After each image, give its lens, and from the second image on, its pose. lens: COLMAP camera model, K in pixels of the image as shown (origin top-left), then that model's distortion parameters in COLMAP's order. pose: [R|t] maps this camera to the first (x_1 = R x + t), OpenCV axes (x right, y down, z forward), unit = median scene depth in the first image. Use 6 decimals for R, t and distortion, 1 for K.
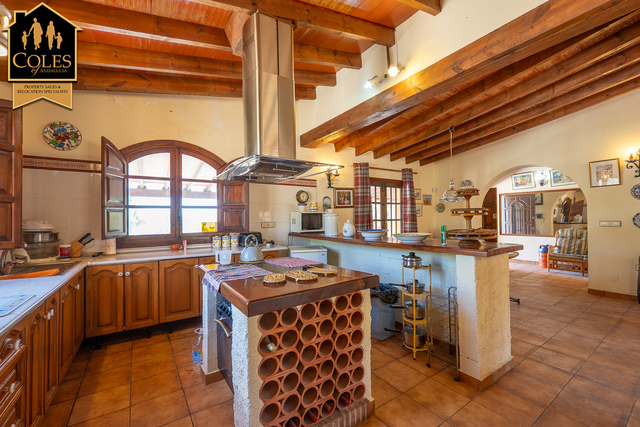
lens RADIAL K [[268.7, 0, 320.0], [0, 268.7, 213.5], [0, 0, 1]] dist [-0.006487, -0.000106]
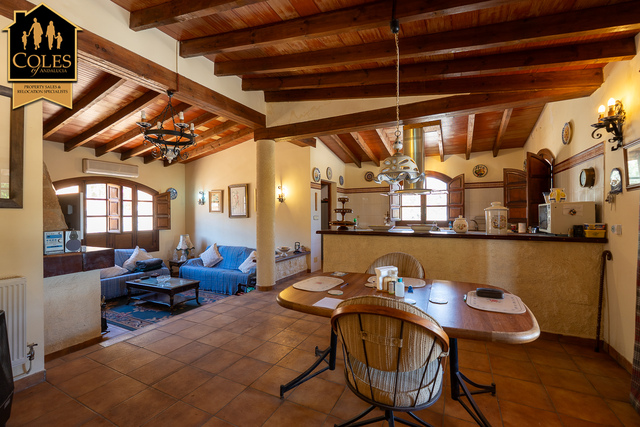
lens RADIAL K [[276.8, 0, 320.0], [0, 276.8, 213.5], [0, 0, 1]] dist [-0.008361, -0.000010]
pose [[-0.875434, 0.016234, -0.483065, 1.010884], [0.023024, 0.999702, -0.008129, 0.013859], [0.482789, -0.018238, -0.875547, 1.631712]]
